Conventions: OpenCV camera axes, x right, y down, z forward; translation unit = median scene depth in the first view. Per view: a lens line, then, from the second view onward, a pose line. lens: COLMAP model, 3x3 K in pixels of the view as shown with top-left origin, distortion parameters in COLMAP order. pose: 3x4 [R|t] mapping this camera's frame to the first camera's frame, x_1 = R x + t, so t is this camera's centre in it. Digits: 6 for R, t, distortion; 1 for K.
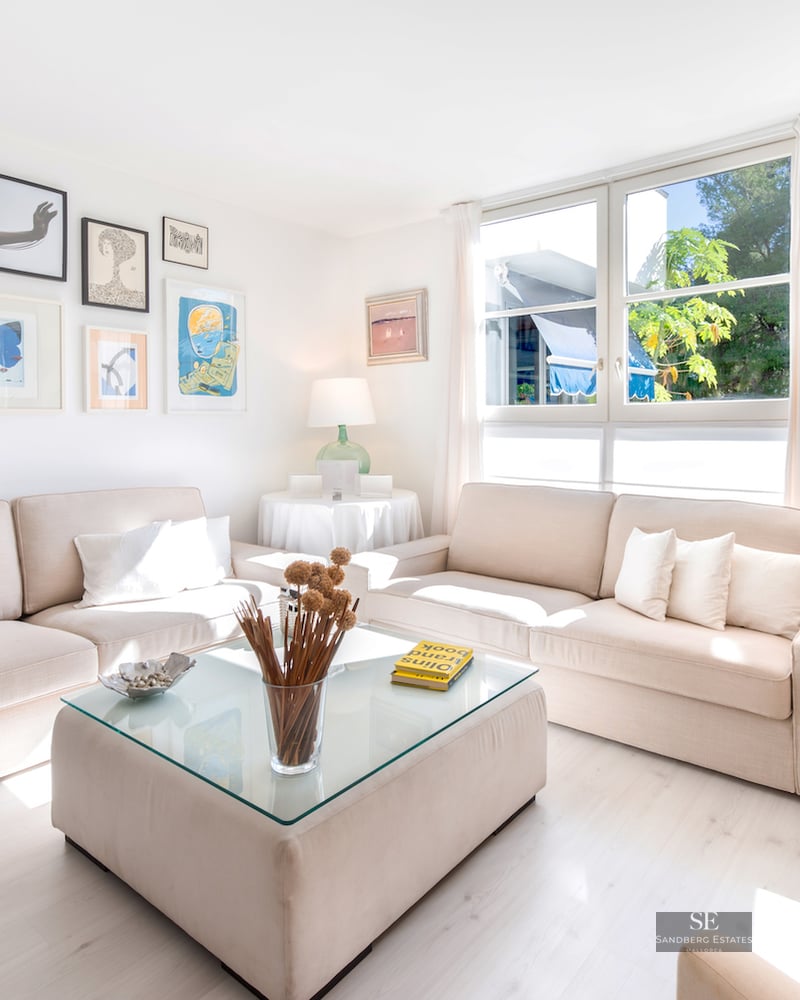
lens RADIAL K [[648.9, 0, 459.9], [0, 648.9, 441.7], [0, 0, 1]] dist [0.000741, -0.002428]
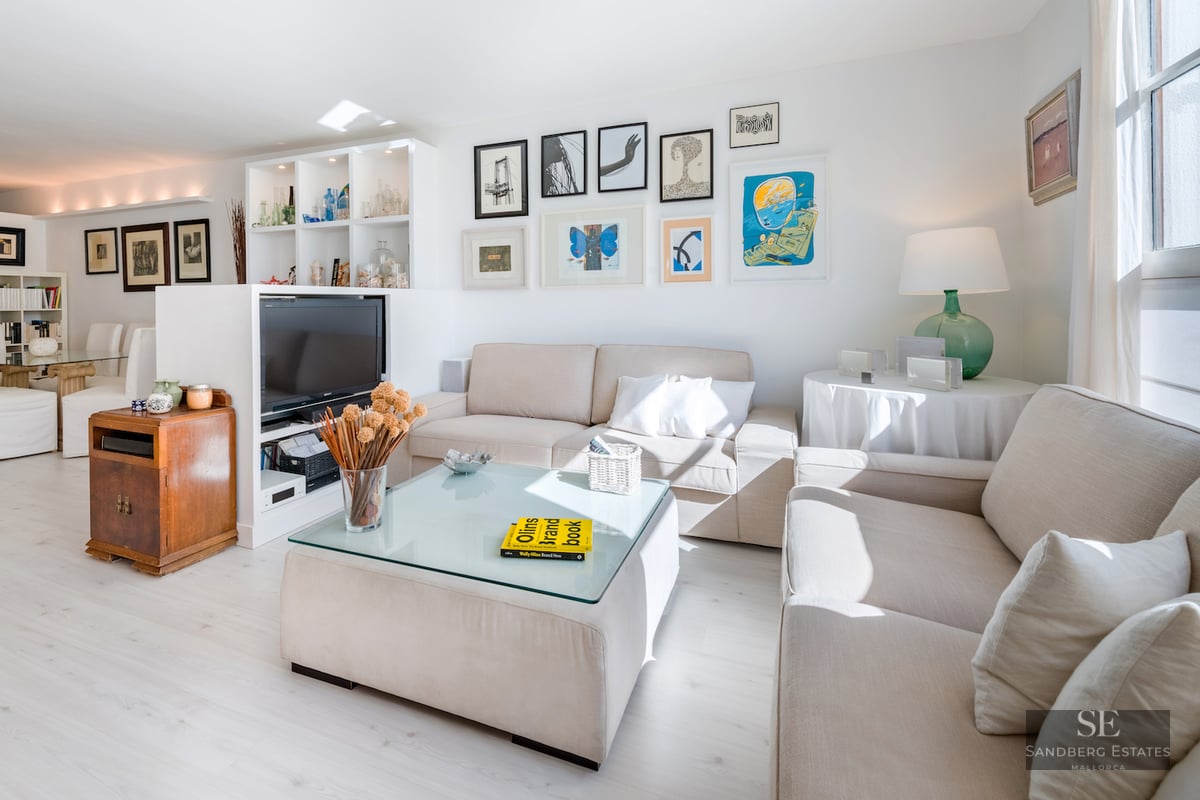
lens RADIAL K [[630.6, 0, 628.9], [0, 630.6, 318.3], [0, 0, 1]] dist [-0.002428, 0.001180]
pose [[0.222603, 0.017409, -0.974754, 0.545662], [-0.020246, 0.999707, 0.013231, 0.003712], [0.974699, 0.016790, 0.222891, 0.561286]]
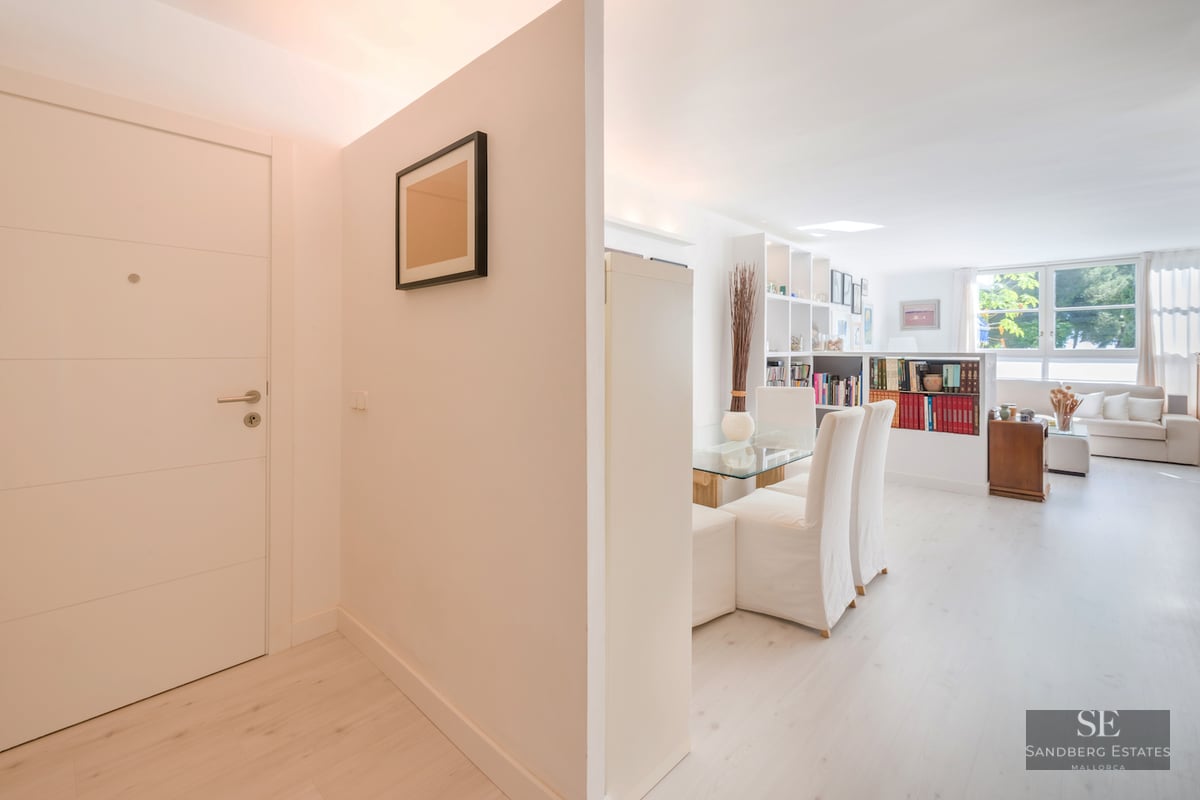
lens RADIAL K [[534.5, 0, 578.6], [0, 534.5, 353.8], [0, 0, 1]] dist [0.005223, -0.000276]
pose [[0.992855, 0.009412, -0.118951, -1.412720], [-0.012335, 0.999639, -0.023858, 0.037661], [0.118684, 0.025154, 0.992613, -1.406170]]
